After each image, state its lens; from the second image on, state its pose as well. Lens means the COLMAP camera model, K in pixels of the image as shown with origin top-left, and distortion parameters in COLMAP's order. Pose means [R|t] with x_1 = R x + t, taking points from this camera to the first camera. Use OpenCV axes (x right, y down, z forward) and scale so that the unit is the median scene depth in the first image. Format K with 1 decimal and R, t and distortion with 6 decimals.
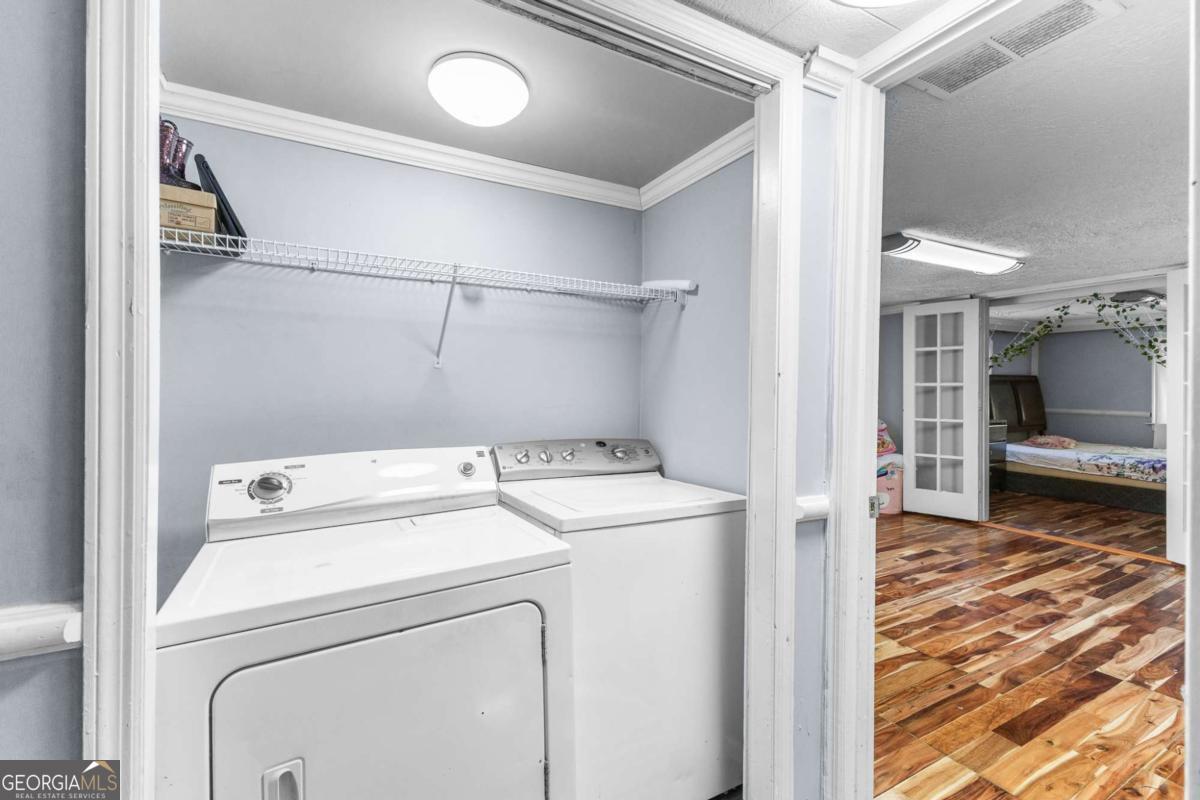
lens RADIAL K [[520.5, 0, 599.4], [0, 520.5, 390.8], [0, 0, 1]] dist [0.050923, -0.014786]
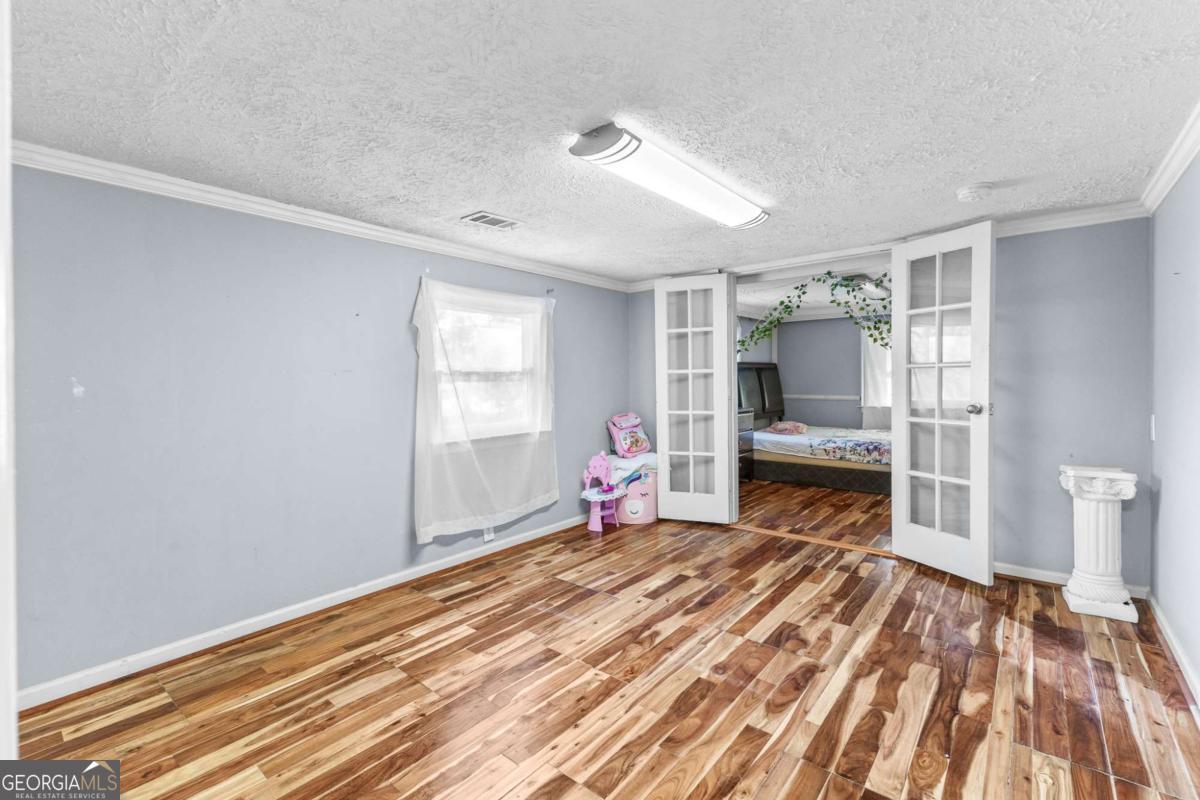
lens RADIAL K [[520.5, 0, 599.4], [0, 520.5, 390.8], [0, 0, 1]] dist [0.050923, -0.014786]
pose [[0.933400, -0.021635, 0.358184, 0.221025], [0.016693, 0.999718, 0.016884, 0.003608], [-0.358449, -0.009781, 0.933498, 0.289958]]
